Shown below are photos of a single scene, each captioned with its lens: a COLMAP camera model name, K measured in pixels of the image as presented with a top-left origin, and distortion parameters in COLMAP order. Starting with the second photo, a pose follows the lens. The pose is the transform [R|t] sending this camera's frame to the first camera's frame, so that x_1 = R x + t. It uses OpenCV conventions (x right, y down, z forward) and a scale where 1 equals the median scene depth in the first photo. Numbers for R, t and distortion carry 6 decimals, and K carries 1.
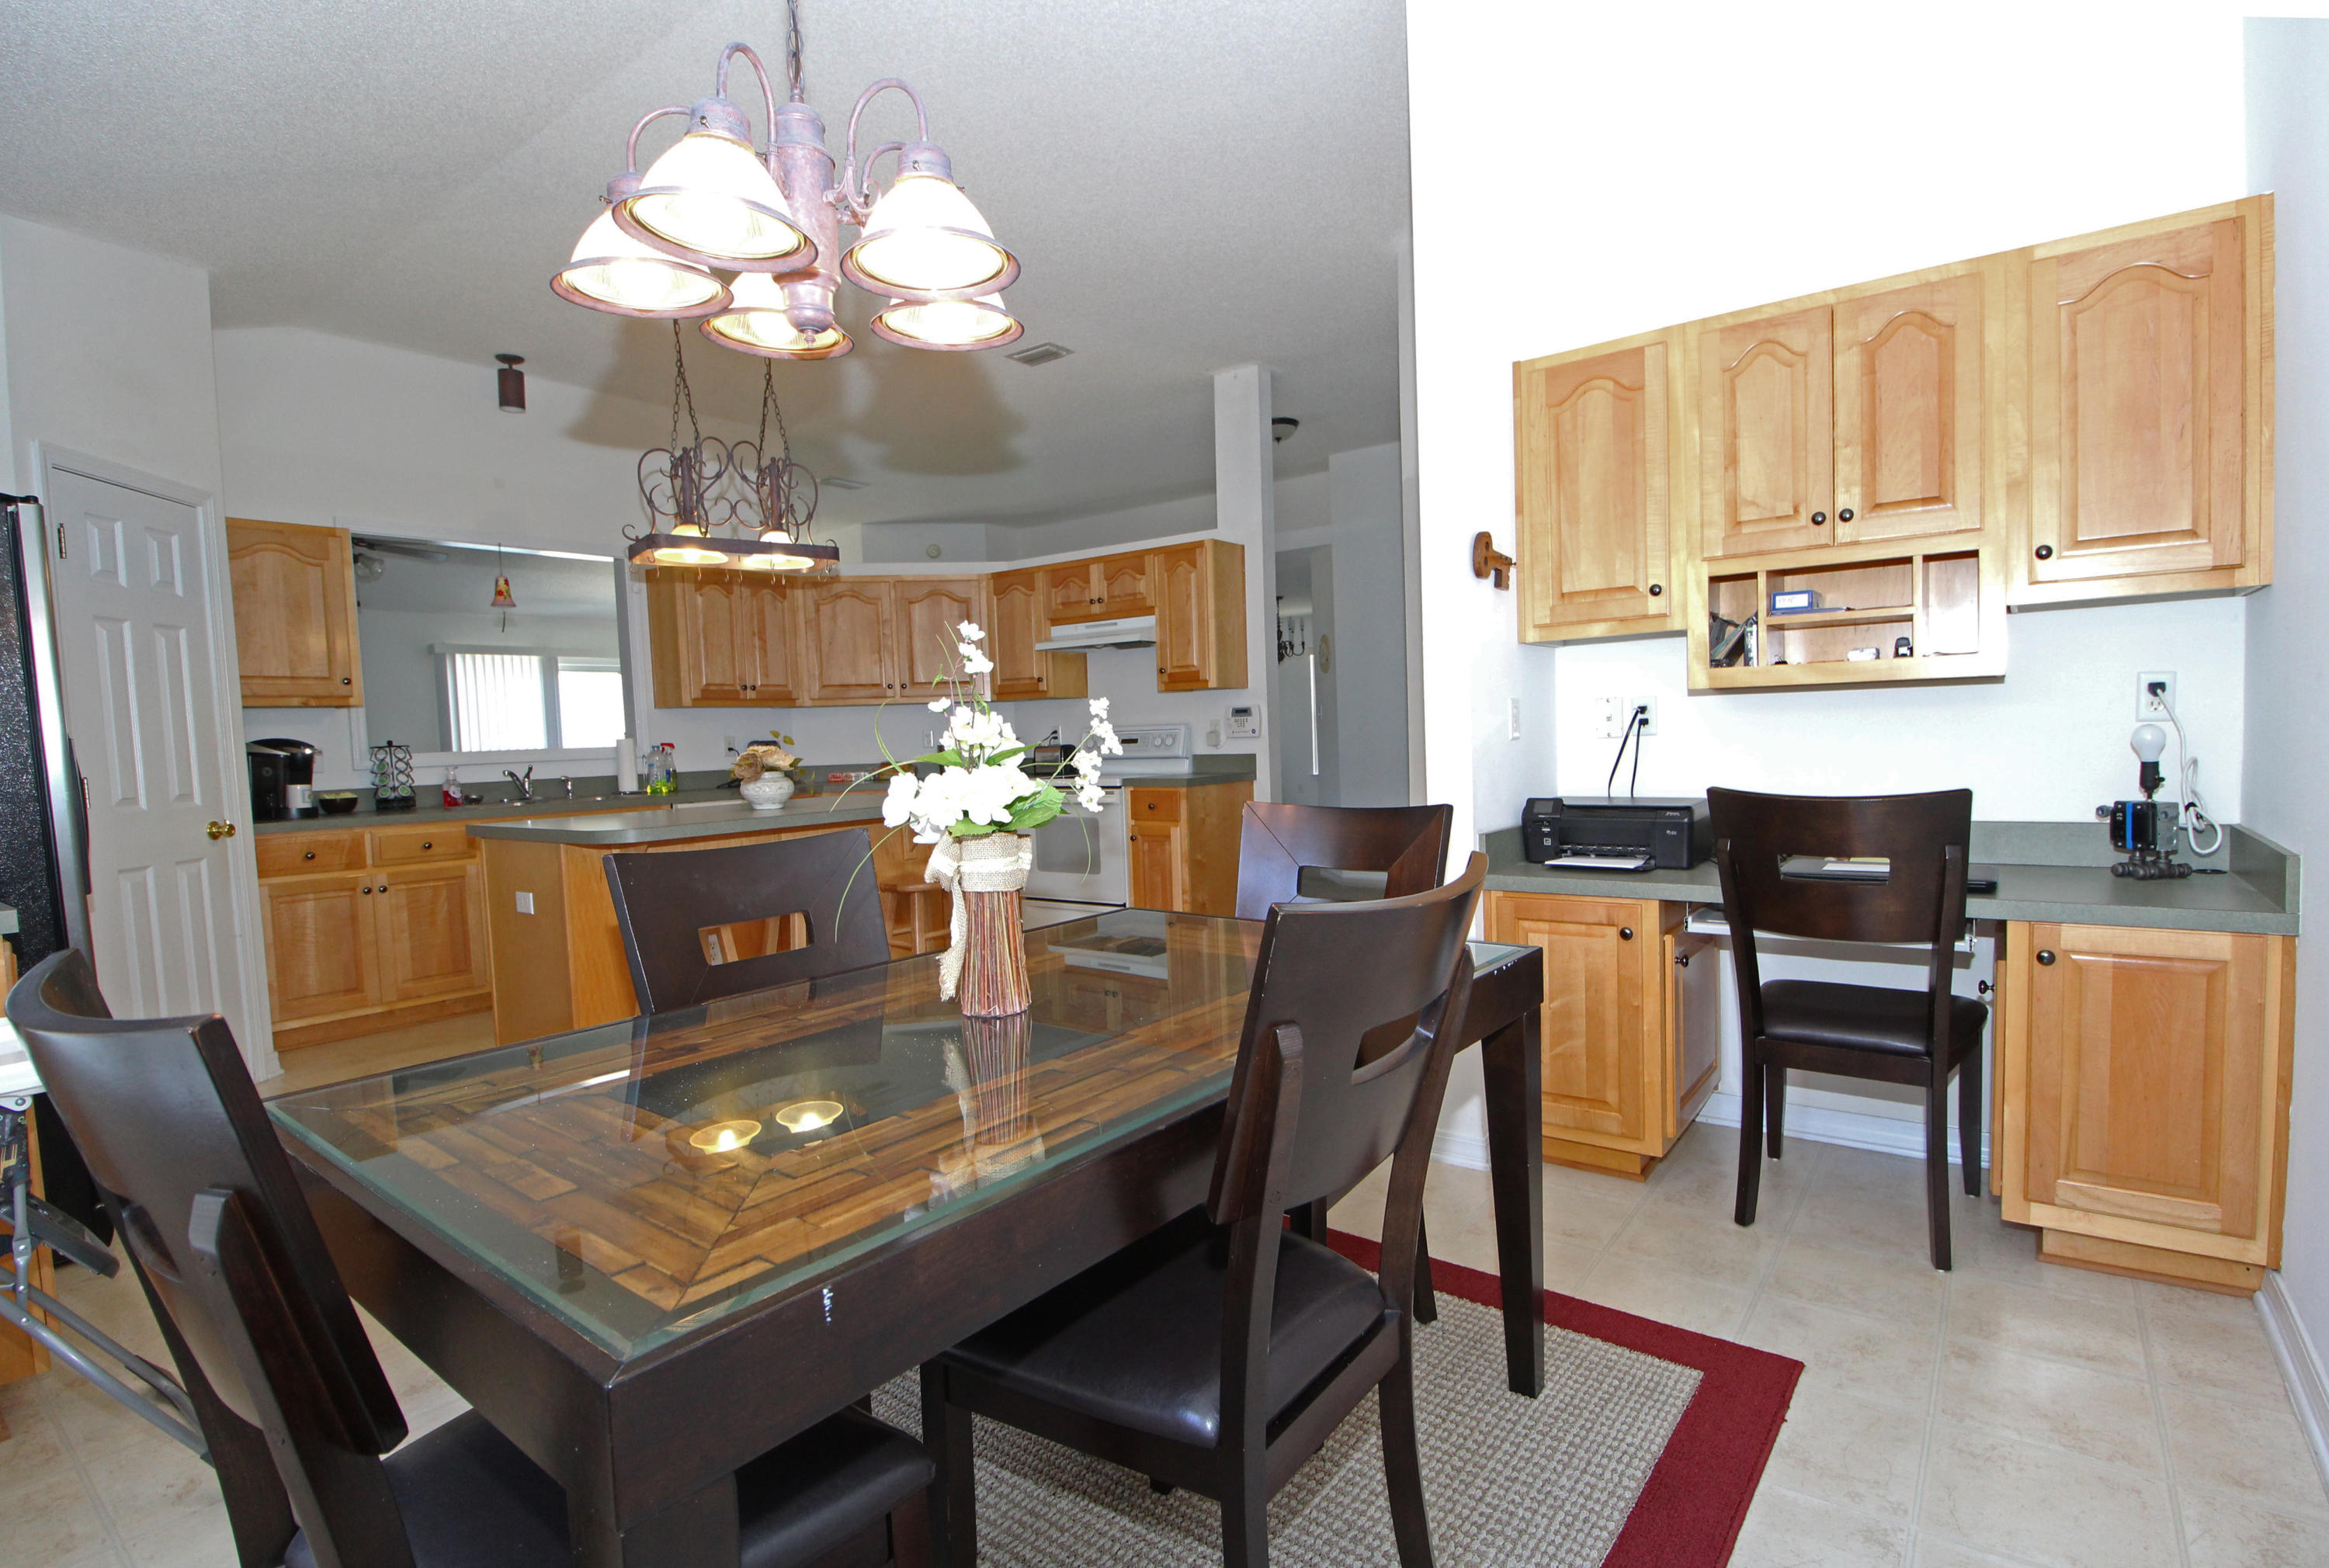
lens RADIAL K [[1103.0, 0, 1204.5], [0, 1103.0, 803.6], [0, 0, 1]] dist [-0.000679, -0.012119]
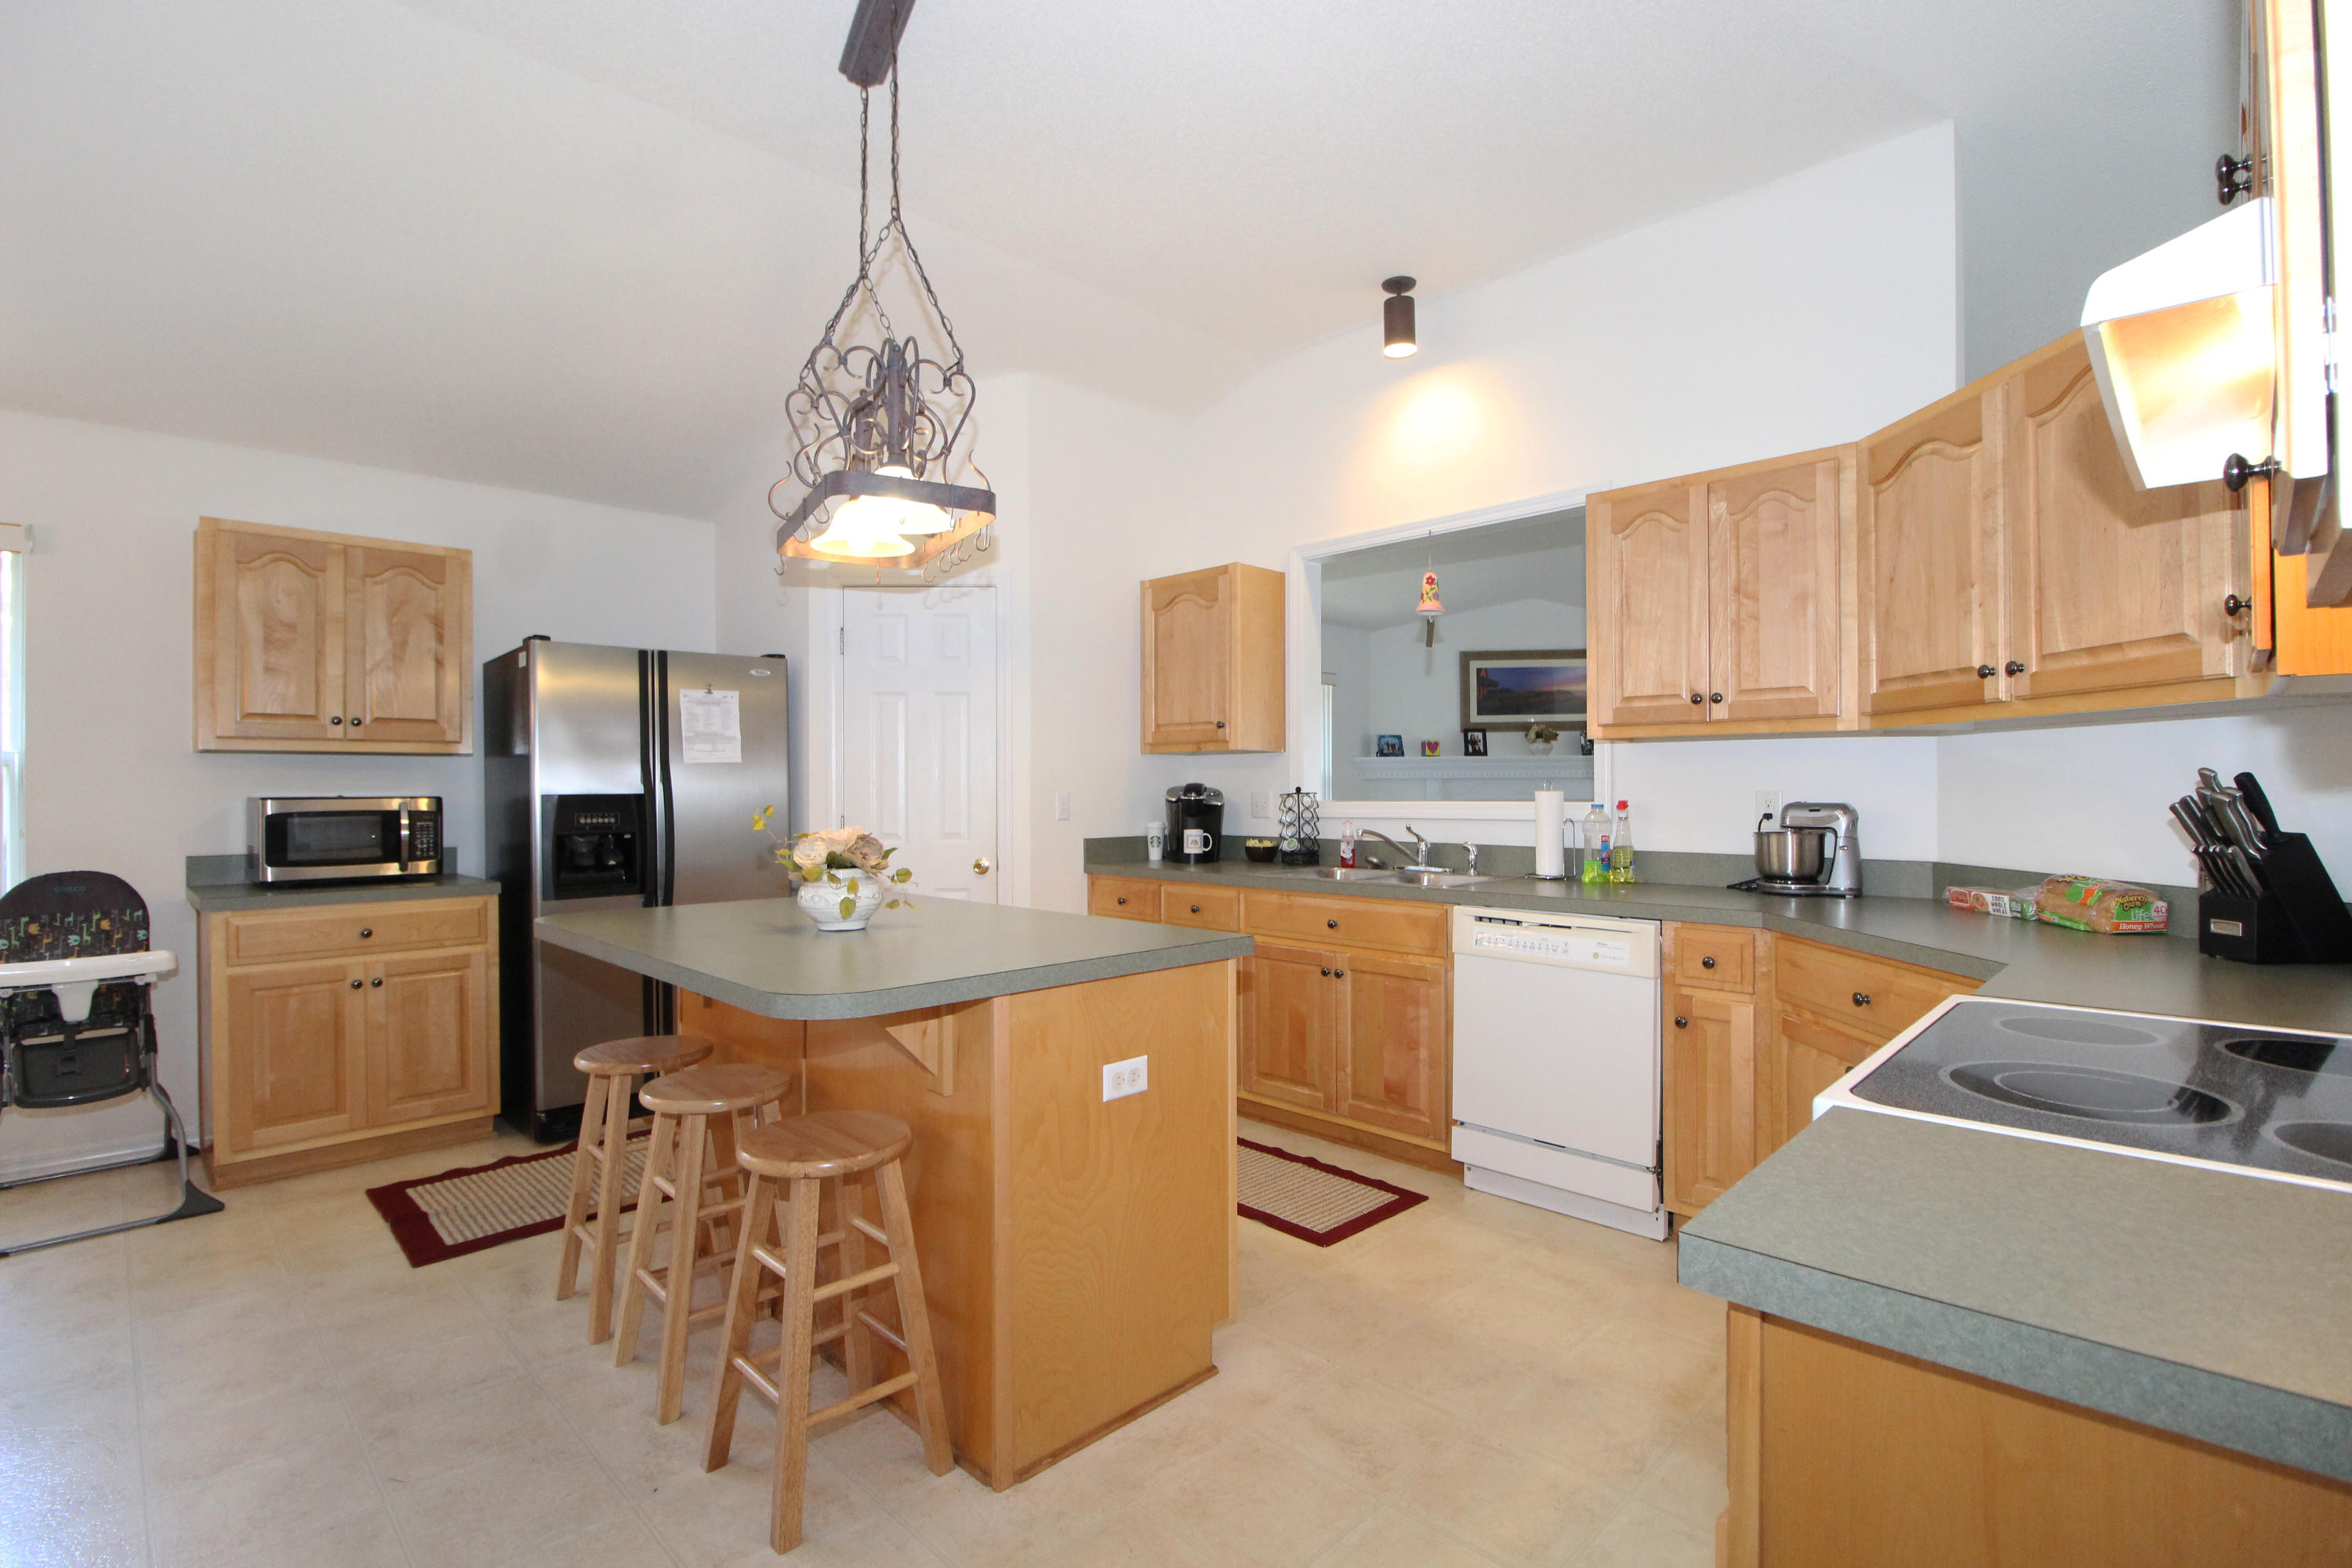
lens RADIAL K [[1094.5, 0, 1176.0], [0, 1094.5, 784.0], [0, 0, 1]] dist [-0.000658, -0.013300]
pose [[-0.154116, 0.033053, -0.987500, 0.263908], [-0.055390, 0.997580, 0.042035, -0.163185], [0.986499, 0.061176, -0.151912, 1.856957]]
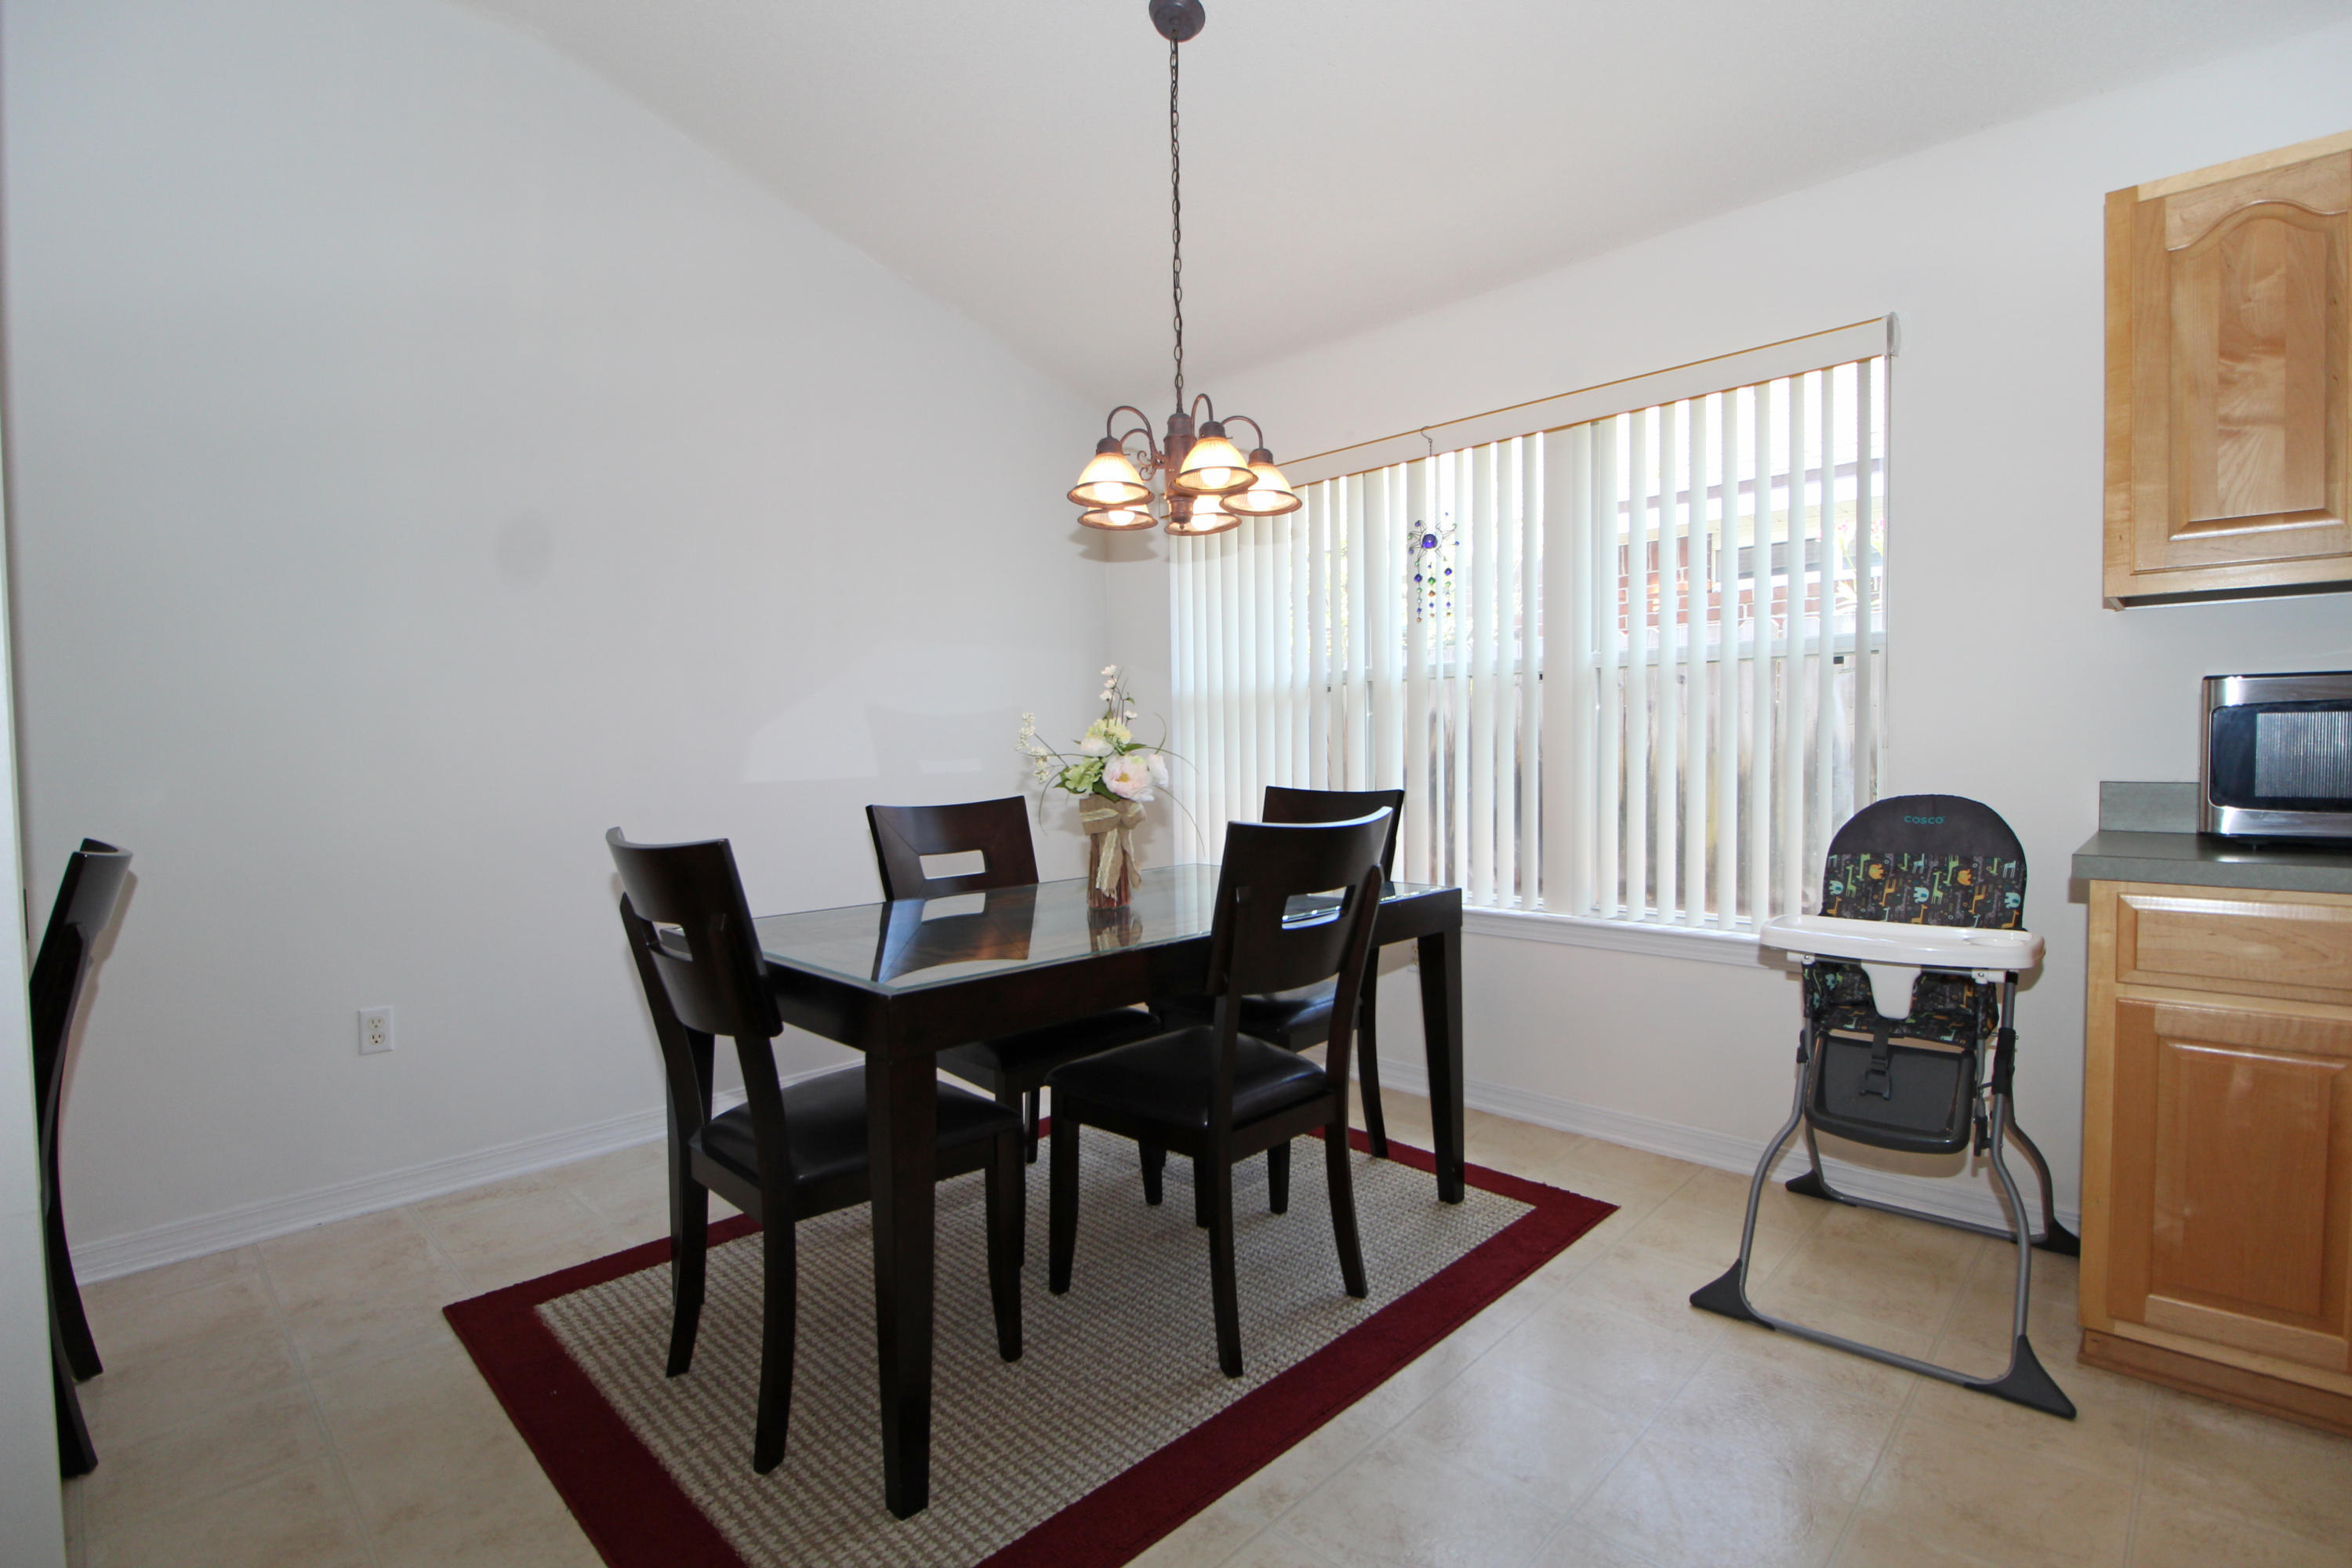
lens RADIAL K [[1094.5, 0, 1176.0], [0, 1094.5, 784.0], [0, 0, 1]] dist [-0.000658, -0.013300]
pose [[-0.987592, 0.043445, 0.150915, -0.295095], [0.058518, 0.993571, 0.096915, -0.069388], [-0.145734, 0.104544, -0.983785, 1.368537]]
